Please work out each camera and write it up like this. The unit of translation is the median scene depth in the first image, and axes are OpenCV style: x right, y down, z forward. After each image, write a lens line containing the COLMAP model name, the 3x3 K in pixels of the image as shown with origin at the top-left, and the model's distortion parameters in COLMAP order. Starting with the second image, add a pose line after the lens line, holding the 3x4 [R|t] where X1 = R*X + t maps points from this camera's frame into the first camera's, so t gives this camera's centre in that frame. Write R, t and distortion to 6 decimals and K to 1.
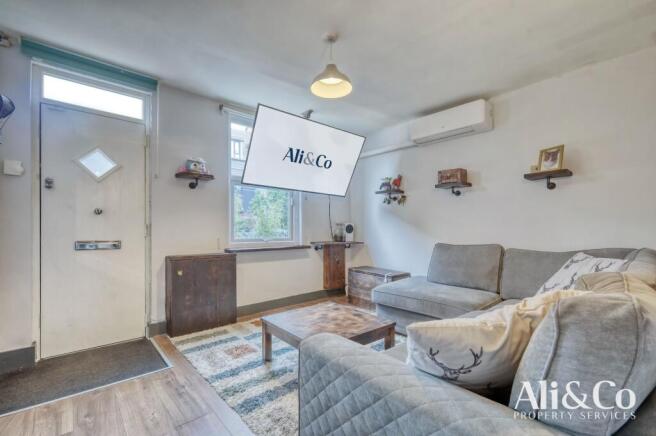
lens RADIAL K [[287.4, 0, 322.3], [0, 287.4, 227.0], [0, 0, 1]] dist [0.021399, -0.001446]
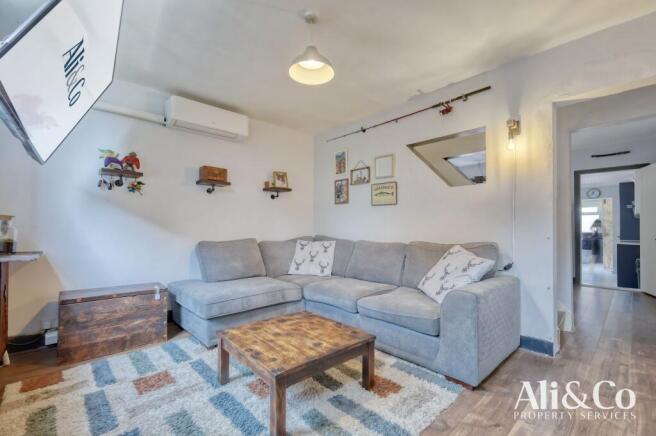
lens RADIAL K [[287.4, 0, 326.8], [0, 287.4, 221.6], [0, 0, 1]] dist [0.021399, -0.001446]
pose [[-0.022742, 0.015675, 0.999618, -0.596652], [-0.000852, 0.999876, -0.015698, 0.006583], [-0.999741, -0.001209, -0.022726, 0.665629]]
